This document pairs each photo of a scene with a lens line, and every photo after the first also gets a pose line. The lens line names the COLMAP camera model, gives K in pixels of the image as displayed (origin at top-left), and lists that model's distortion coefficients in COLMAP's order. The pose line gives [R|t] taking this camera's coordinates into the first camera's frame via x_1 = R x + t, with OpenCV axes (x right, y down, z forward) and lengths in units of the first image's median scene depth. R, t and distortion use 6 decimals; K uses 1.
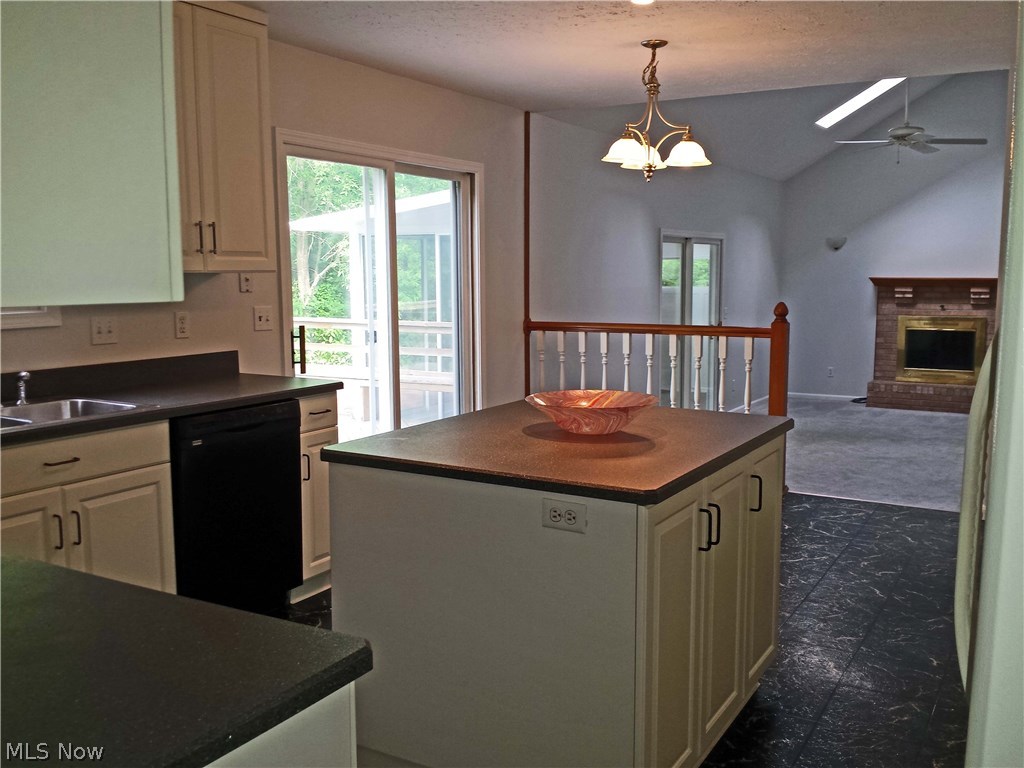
lens RADIAL K [[946.8, 0, 514.7], [0, 946.8, 387.1], [0, 0, 1]] dist [-0.011063, 0.000000]
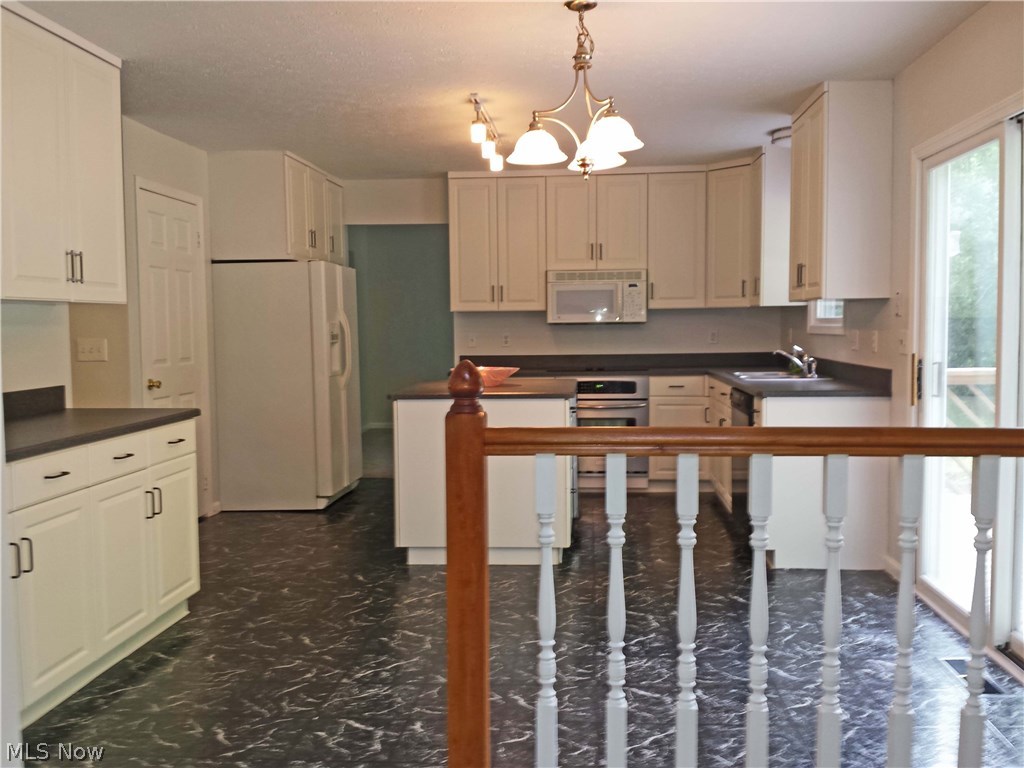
lens RADIAL K [[946.8, 0, 513.5], [0, 946.8, 385.1], [0, 0, 1]] dist [-0.011063, 0.000000]
pose [[-0.898808, 0.028169, -0.437436, 0.233690], [-0.054897, 0.982842, 0.176088, -0.081130], [0.434890, 0.182284, -0.881841, 0.724487]]
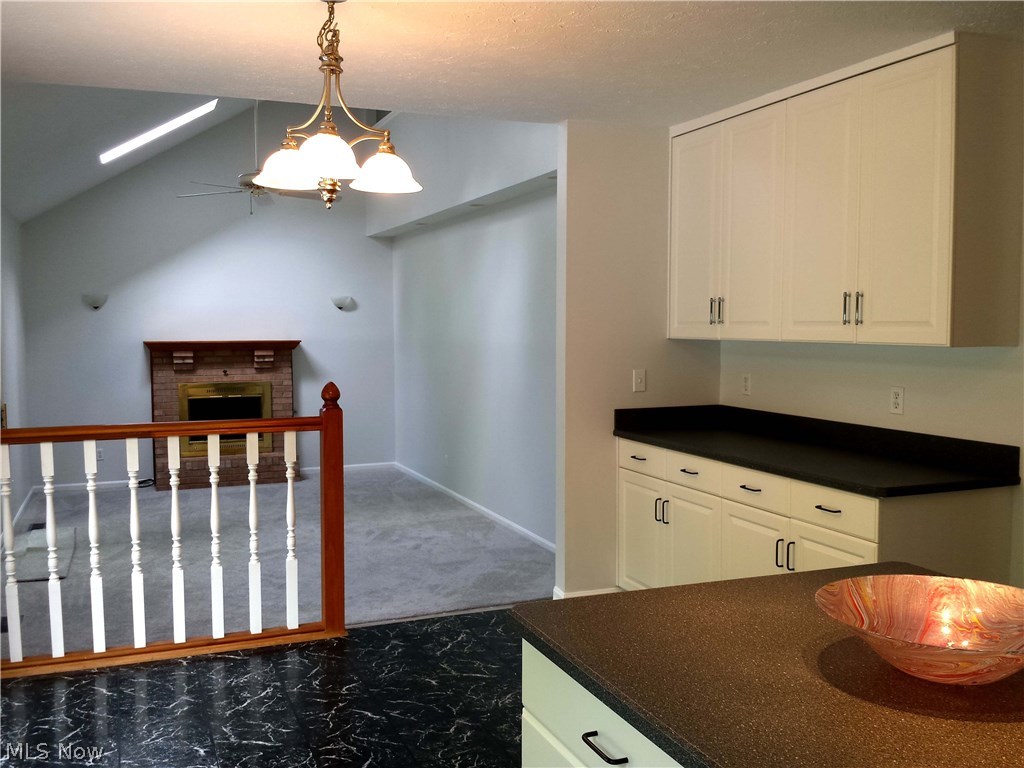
lens RADIAL K [[946.8, 0, 514.1], [0, 946.8, 382.3], [0, 0, 1]] dist [-0.011063, 0.000000]
pose [[0.600383, -0.049062, 0.798206, -0.126133], [0.101186, 0.994755, -0.014967, -0.034047], [-0.793285, 0.089753, 0.602198, 0.227884]]
